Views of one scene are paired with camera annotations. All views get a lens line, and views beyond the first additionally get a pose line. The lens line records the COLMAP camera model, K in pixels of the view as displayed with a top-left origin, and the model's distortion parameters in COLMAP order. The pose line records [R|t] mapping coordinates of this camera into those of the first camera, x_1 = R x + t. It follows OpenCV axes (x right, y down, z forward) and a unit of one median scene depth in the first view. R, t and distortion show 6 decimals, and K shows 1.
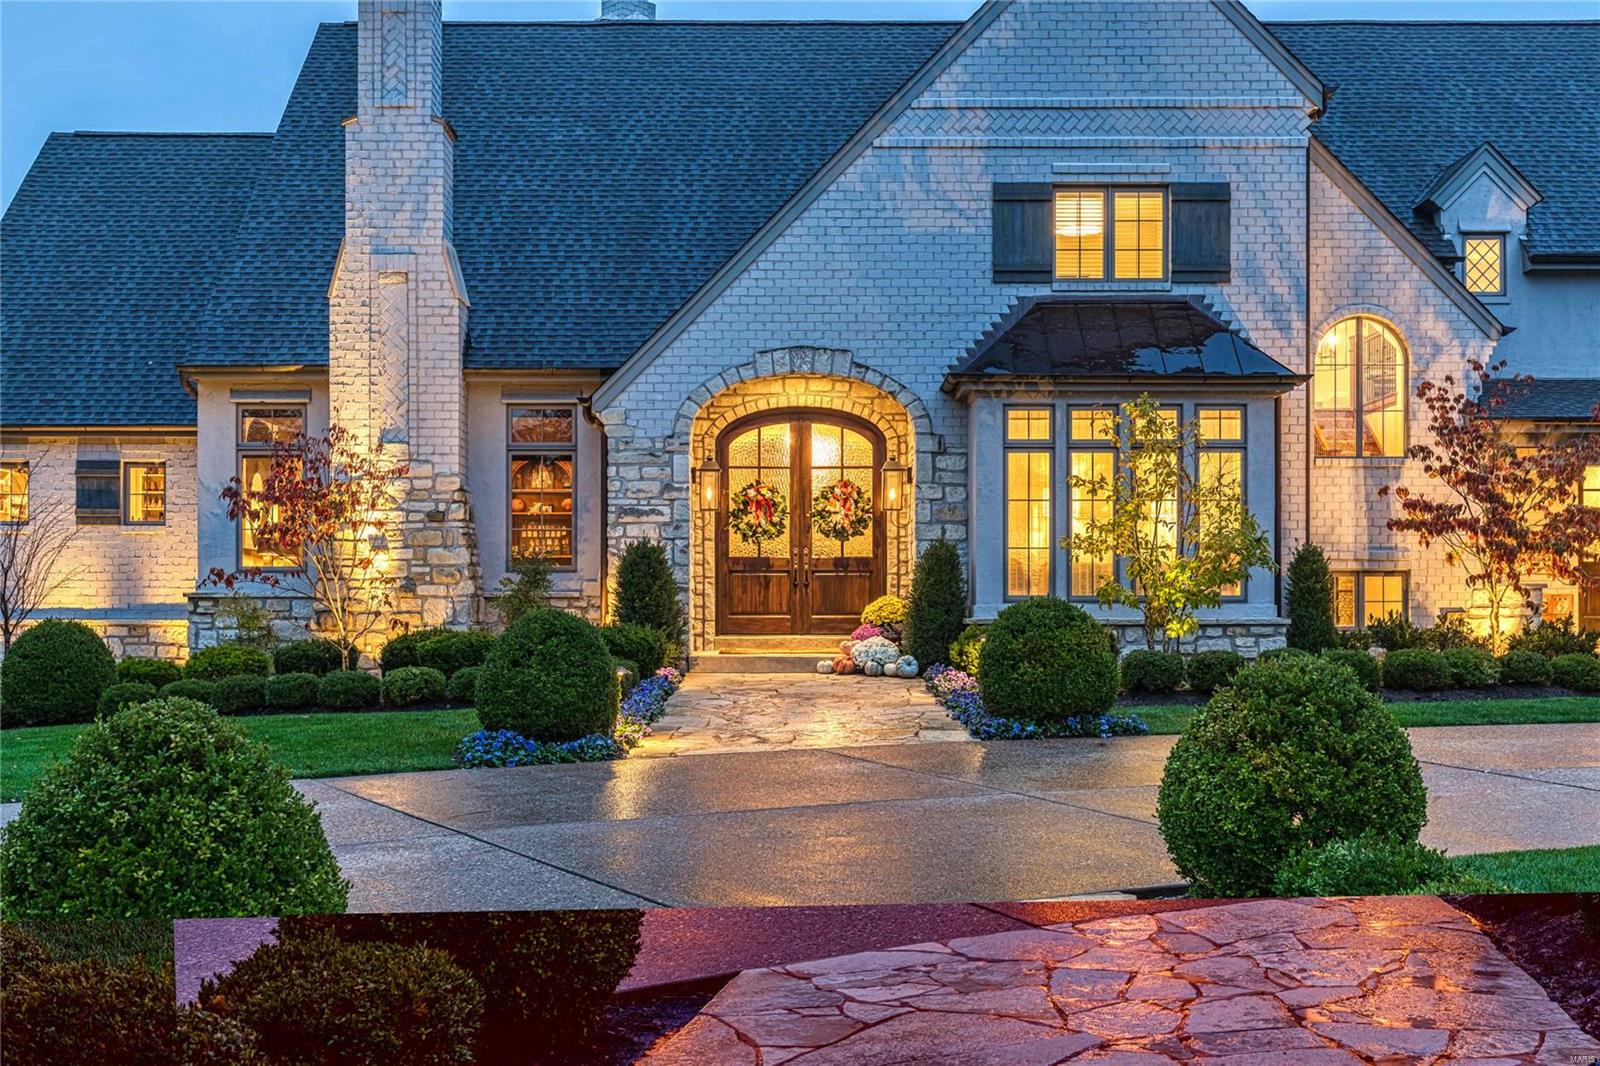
lens RADIAL K [[1711.7, 0, 798.4], [0, 1711.7, 526.3], [0, 0, 1]] dist [-0.009257, 0.000000]
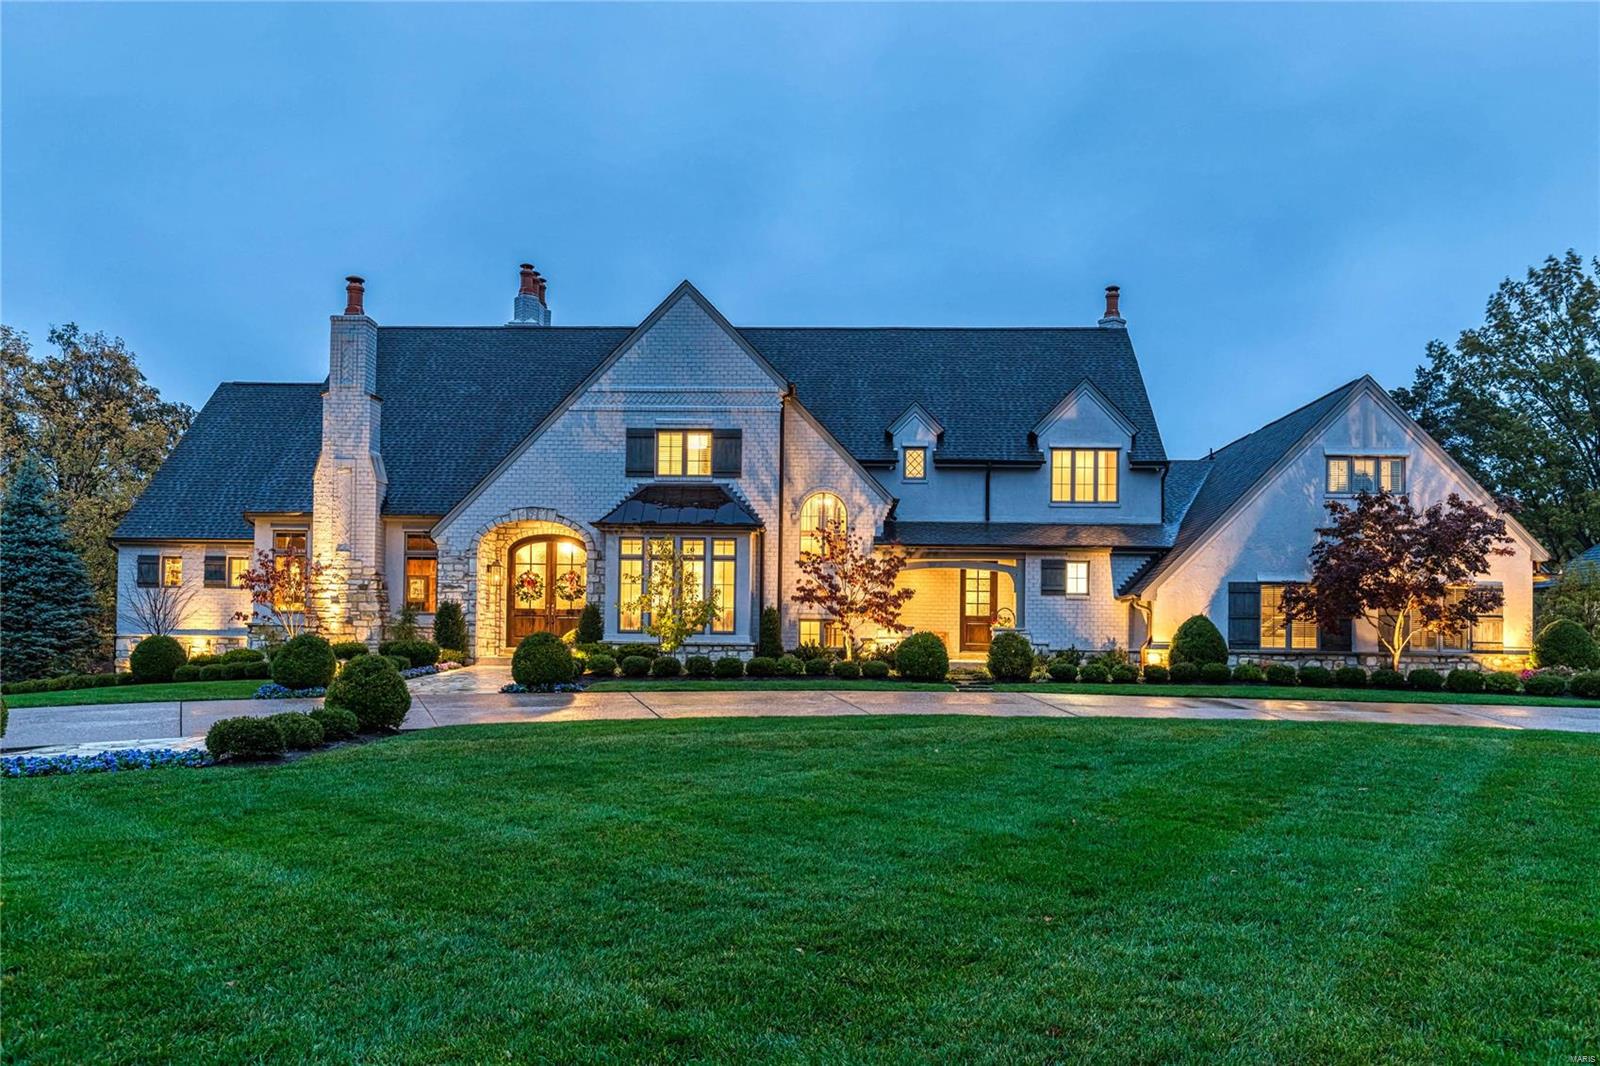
lens RADIAL K [[1109.1, 0, 802.2], [0, 1109.1, 549.2], [0, 0, 1]] dist [-0.010567, -0.000377]
pose [[0.999513, 0.010388, -0.029418, 0.361527], [-0.011197, 0.999560, -0.027474, -0.021314], [0.029119, 0.027790, 0.999190, -0.315749]]
